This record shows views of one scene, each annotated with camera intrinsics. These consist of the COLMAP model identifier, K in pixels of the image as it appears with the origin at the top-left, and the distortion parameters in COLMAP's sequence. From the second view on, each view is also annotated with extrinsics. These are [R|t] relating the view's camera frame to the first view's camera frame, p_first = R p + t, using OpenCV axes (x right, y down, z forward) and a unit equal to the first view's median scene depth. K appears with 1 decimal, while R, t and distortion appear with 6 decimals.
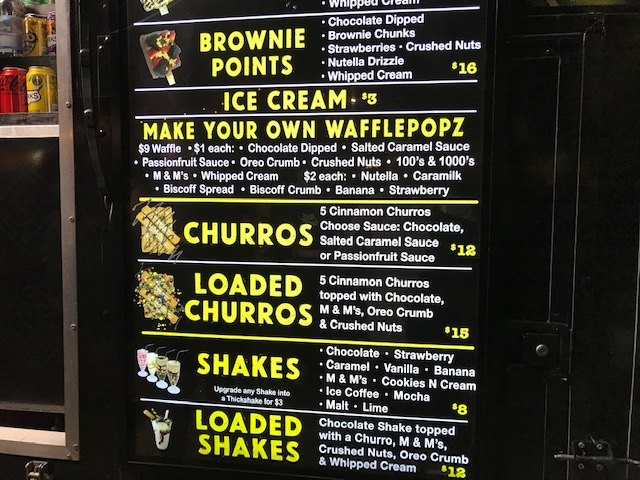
lens RADIAL K [[517.0, 0, 321.8], [0, 517.0, 240.5], [0, 0, 1]] dist [0.014564, -0.017019]
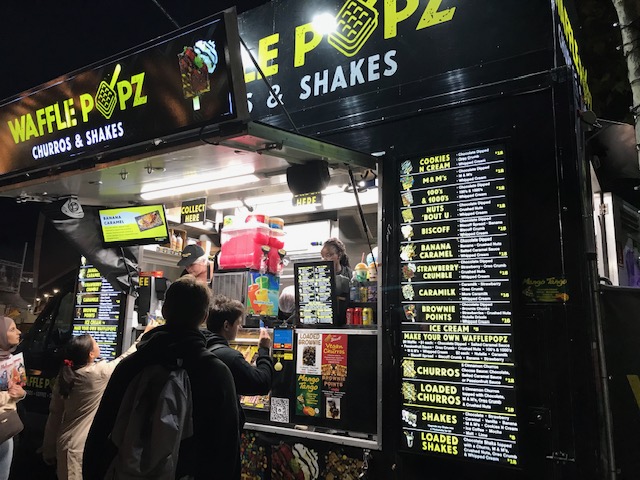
lens RADIAL K [[517.0, 0, 322.2], [0, 517.0, 237.2], [0, 0, 1]] dist [0.014564, -0.017019]
pose [[0.914750, -0.060438, -0.399474, 0.505944], [-0.040671, 0.969950, -0.239880, -0.020973], [0.401968, 0.235678, 0.884804, -2.192824]]
